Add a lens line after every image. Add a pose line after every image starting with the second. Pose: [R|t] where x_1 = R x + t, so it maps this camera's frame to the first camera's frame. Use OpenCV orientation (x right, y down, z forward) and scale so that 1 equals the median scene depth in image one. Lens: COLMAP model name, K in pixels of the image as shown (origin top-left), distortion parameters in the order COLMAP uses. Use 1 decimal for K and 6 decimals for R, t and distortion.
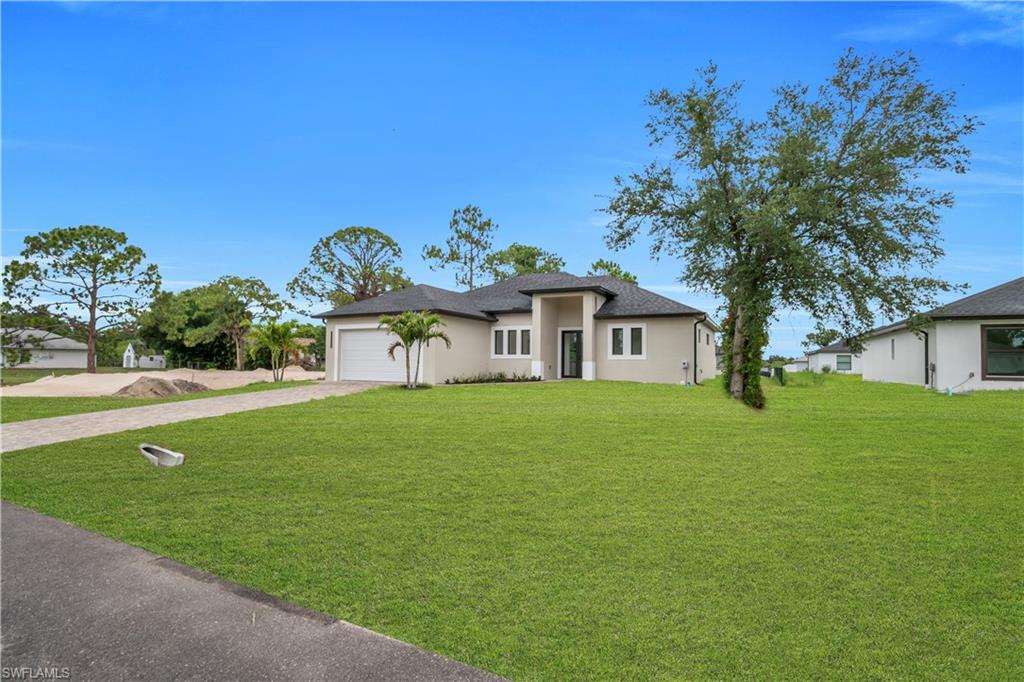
lens RADIAL K [[493.6, 0, 513.1], [0, 493.6, 345.0], [0, 0, 1]] dist [-0.033922, -0.000221]
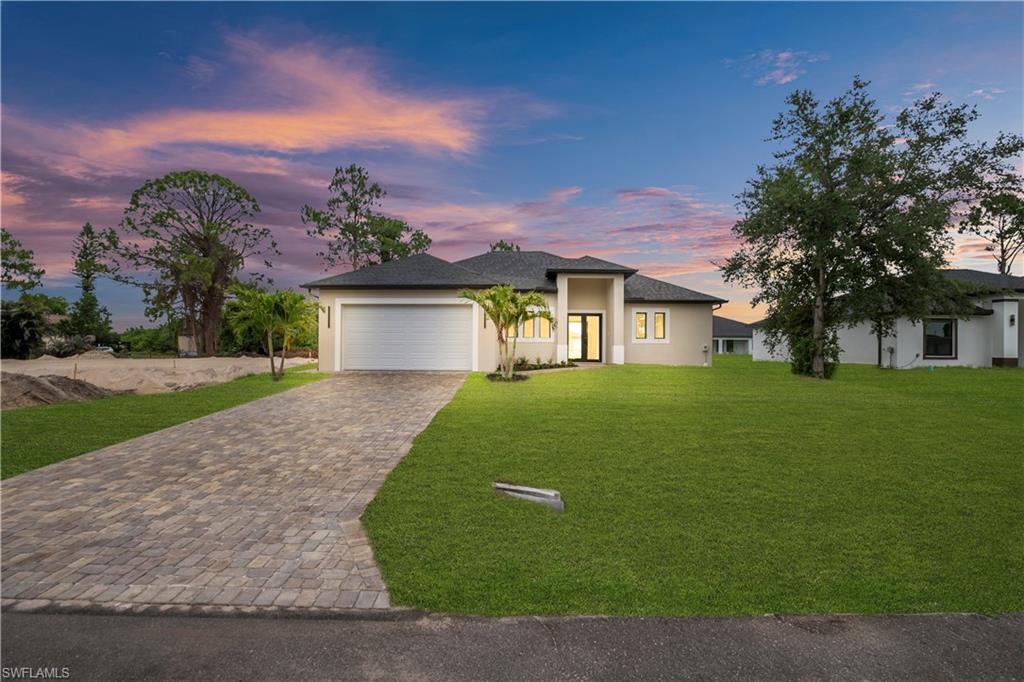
lens RADIAL K [[493.6, 0, 513.1], [0, 493.6, 345.0], [0, 0, 1]] dist [-0.033922, -0.000221]
pose [[0.897426, -0.001194, 0.441164, -0.470404], [-0.013720, 0.999437, 0.030613, 0.005322], [-0.440953, -0.033525, 0.896904, 0.204082]]
